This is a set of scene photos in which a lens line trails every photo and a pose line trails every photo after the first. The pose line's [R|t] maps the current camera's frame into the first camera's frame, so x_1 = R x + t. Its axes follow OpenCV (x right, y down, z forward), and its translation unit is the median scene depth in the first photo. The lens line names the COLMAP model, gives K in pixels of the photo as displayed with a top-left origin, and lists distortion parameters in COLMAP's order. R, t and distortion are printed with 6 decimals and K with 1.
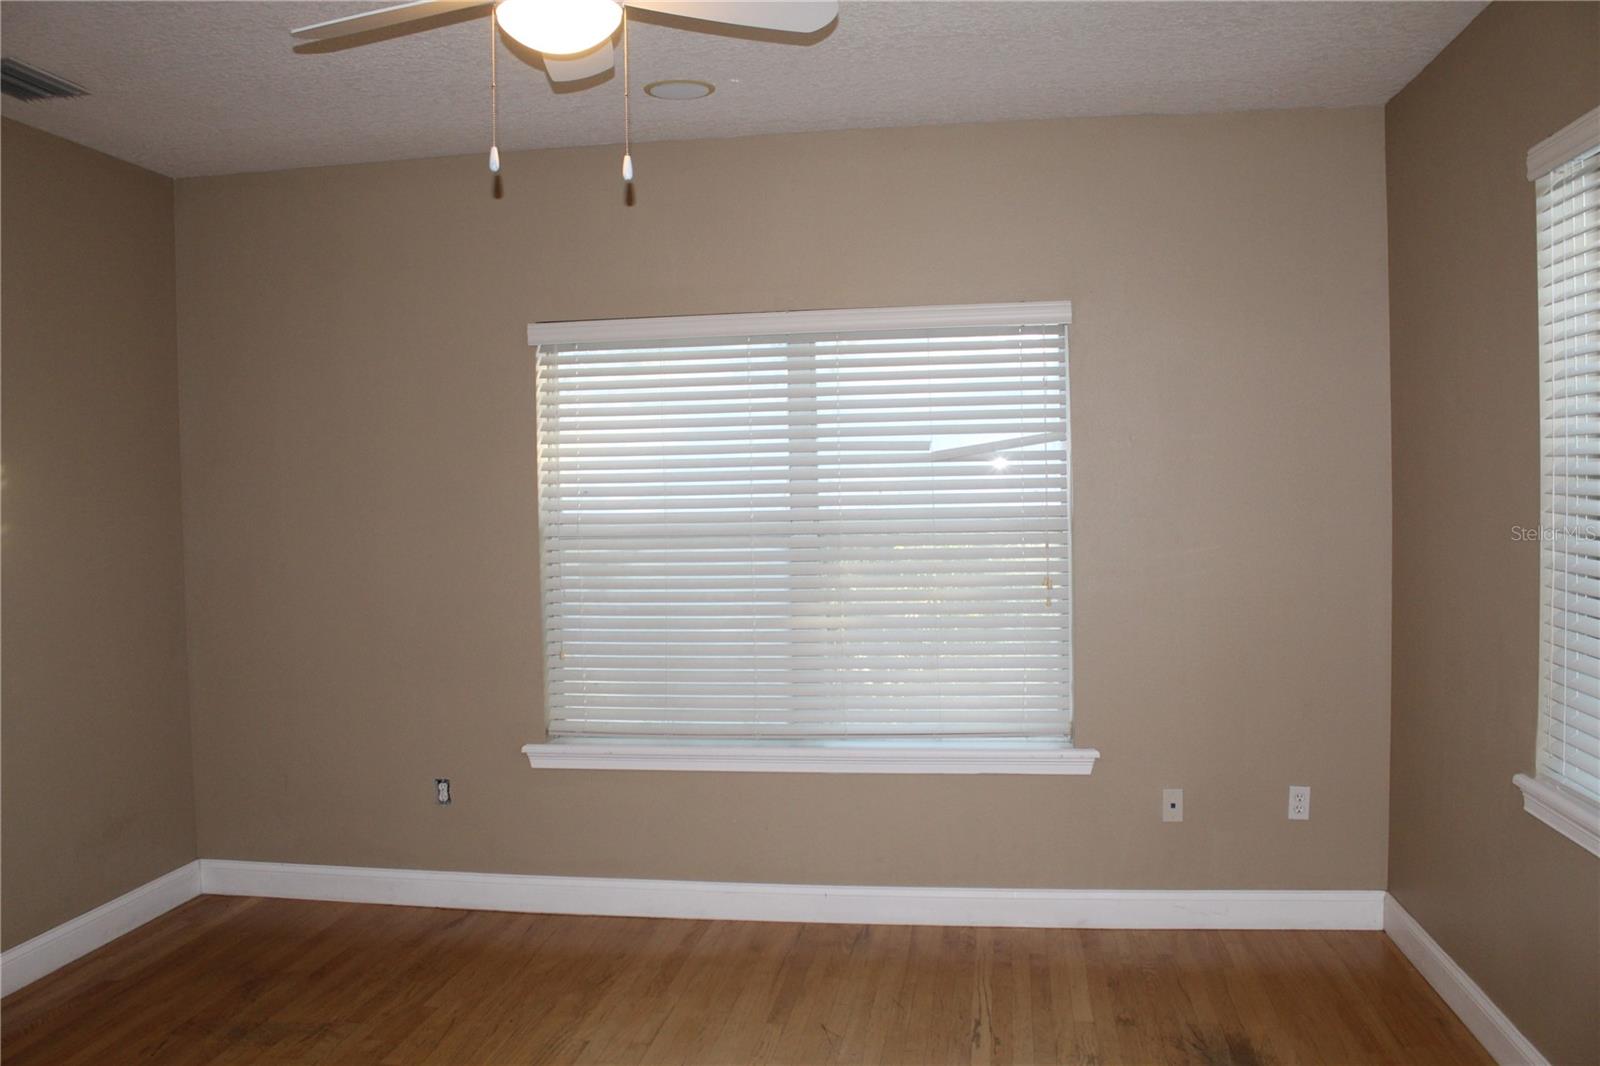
lens RADIAL K [[1320.3, 0, 806.8], [0, 1320.3, 529.6], [0, 0, 1]] dist [-0.170764, 0.150079]
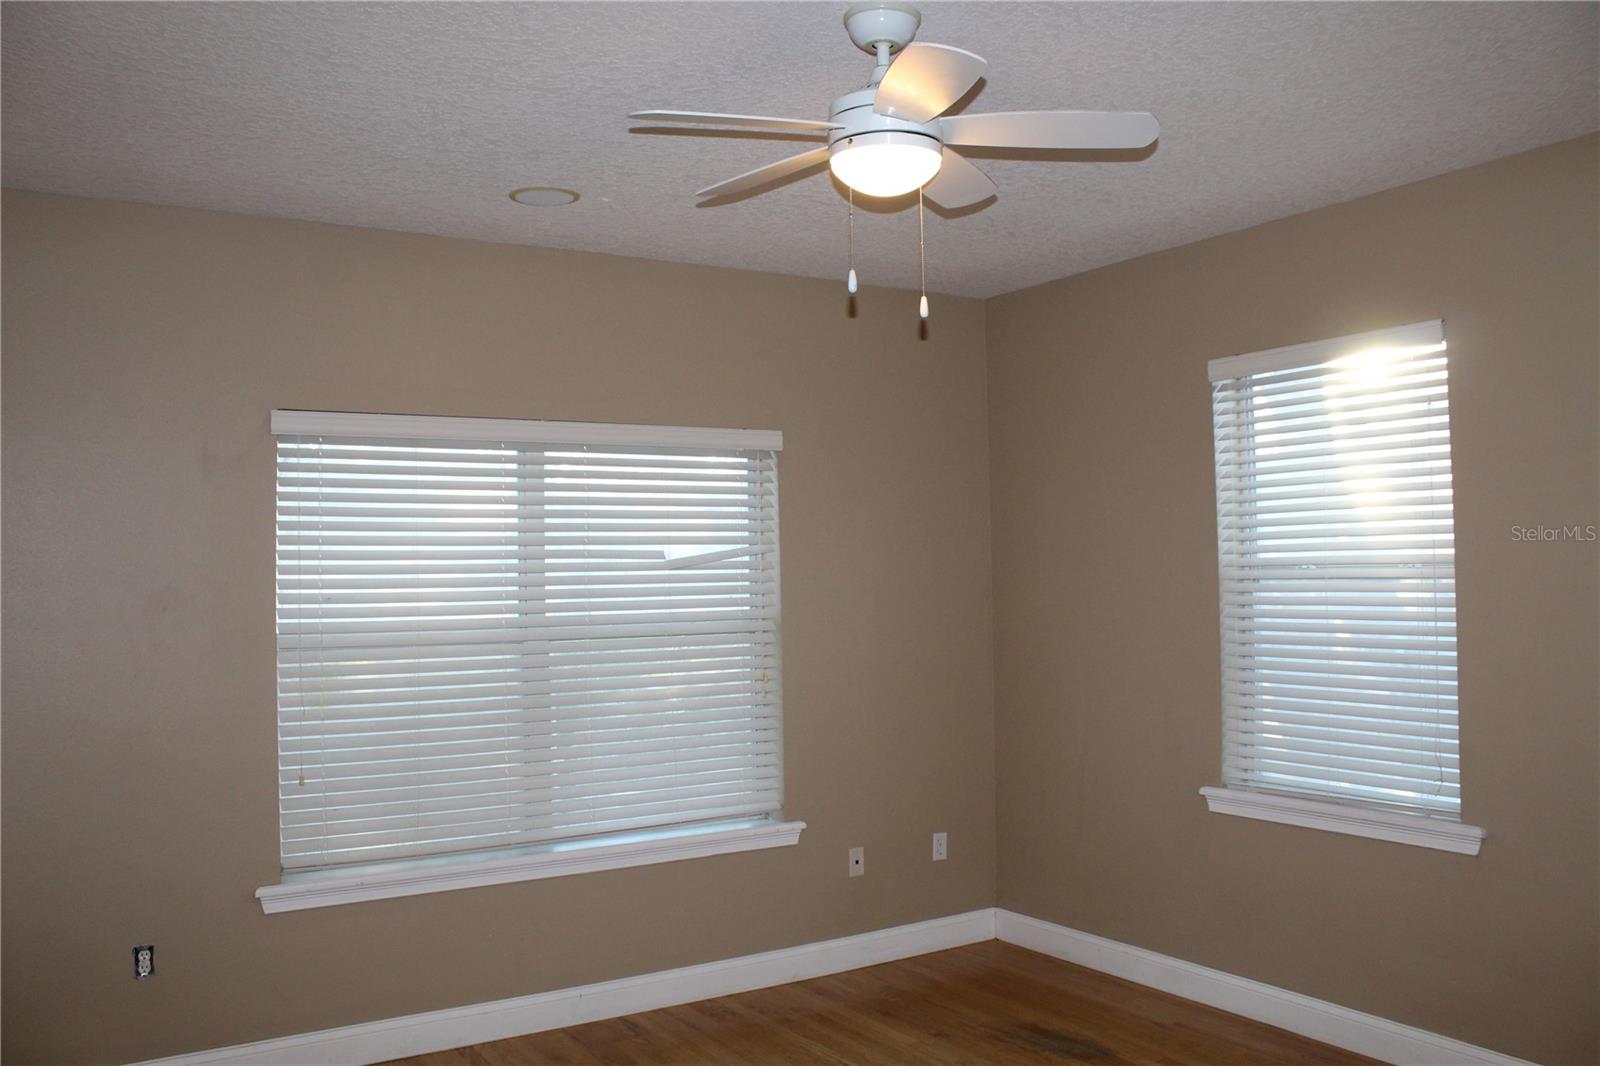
lens RADIAL K [[1320.3, 0, 806.8], [0, 1320.3, 529.6], [0, 0, 1]] dist [-0.170764, 0.150079]
pose [[0.760045, 0.029734, 0.649190, -0.518584], [0.029765, 0.996312, -0.080481, 0.006089], [-0.649189, 0.080493, 0.756356, 0.105017]]
